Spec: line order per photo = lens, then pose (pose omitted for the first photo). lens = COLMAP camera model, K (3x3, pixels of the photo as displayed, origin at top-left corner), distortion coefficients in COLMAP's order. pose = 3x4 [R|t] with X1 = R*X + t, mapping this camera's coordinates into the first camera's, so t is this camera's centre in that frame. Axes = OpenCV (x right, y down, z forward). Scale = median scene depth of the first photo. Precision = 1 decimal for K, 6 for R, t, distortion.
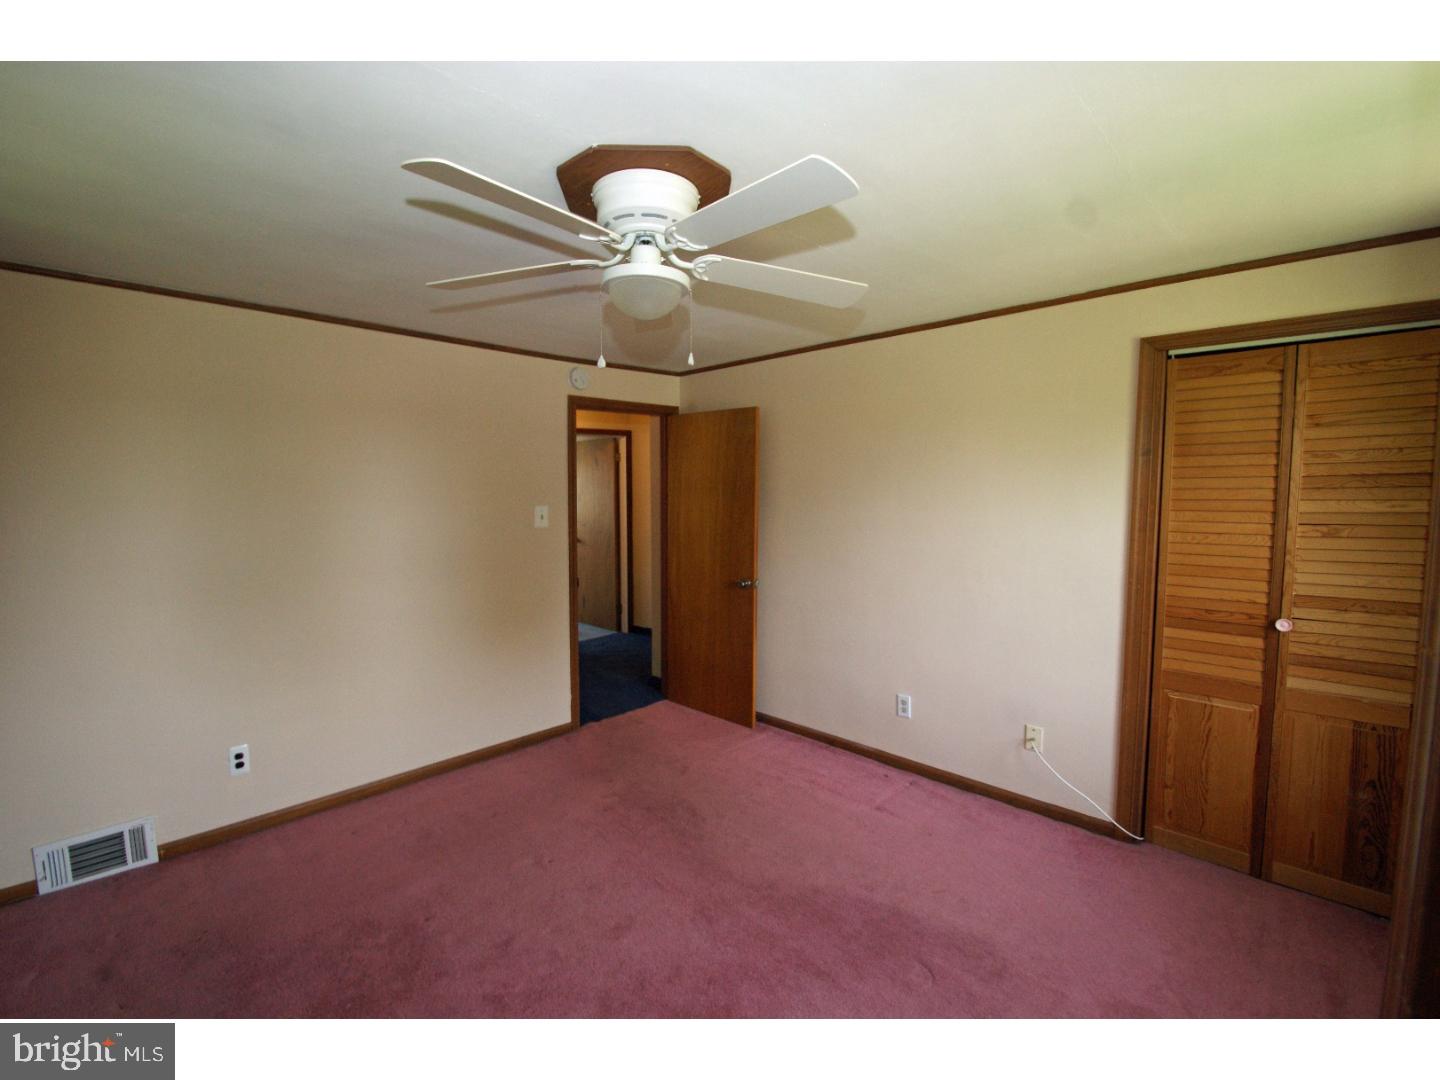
lens RADIAL K [[657.6, 0, 720.0], [0, 657.6, 540.0], [0, 0, 1]] dist [-0.001440, -0.000277]
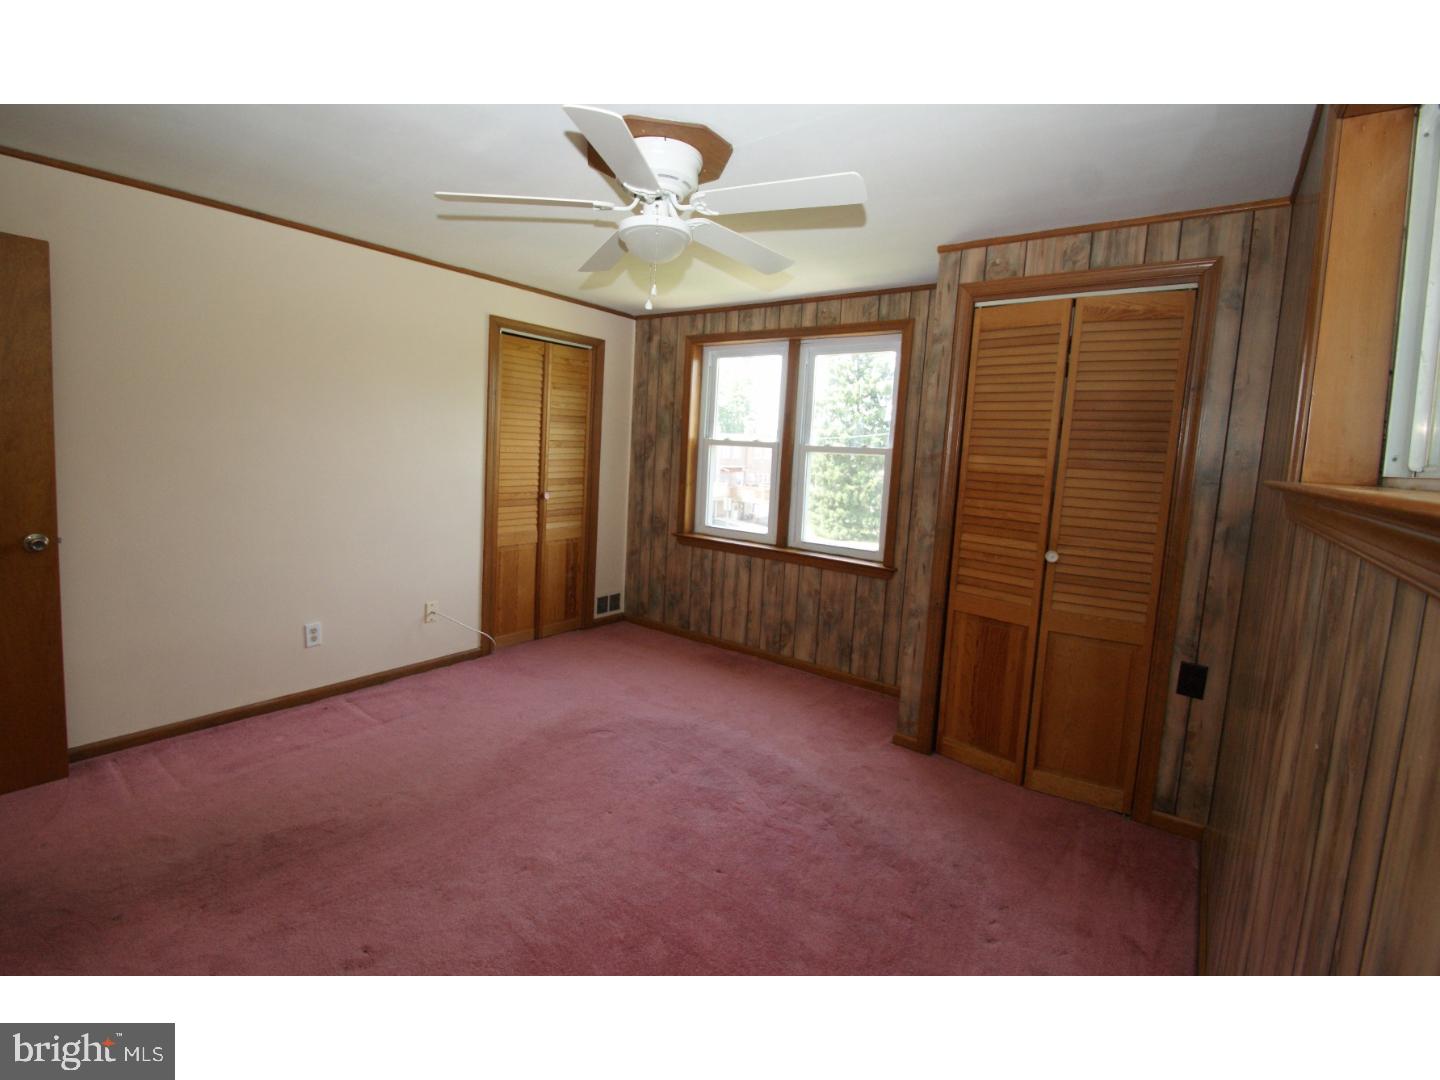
lens RADIAL K [[628.2, 0, 717.3], [0, 628.2, 501.7], [0, 0, 1]] dist [0.000325, 0.000006]
pose [[-0.131403, -0.097497, 0.986523, -0.902810], [0.023075, 0.994582, 0.101366, -0.020682], [-0.991060, 0.036084, -0.128441, 0.722284]]
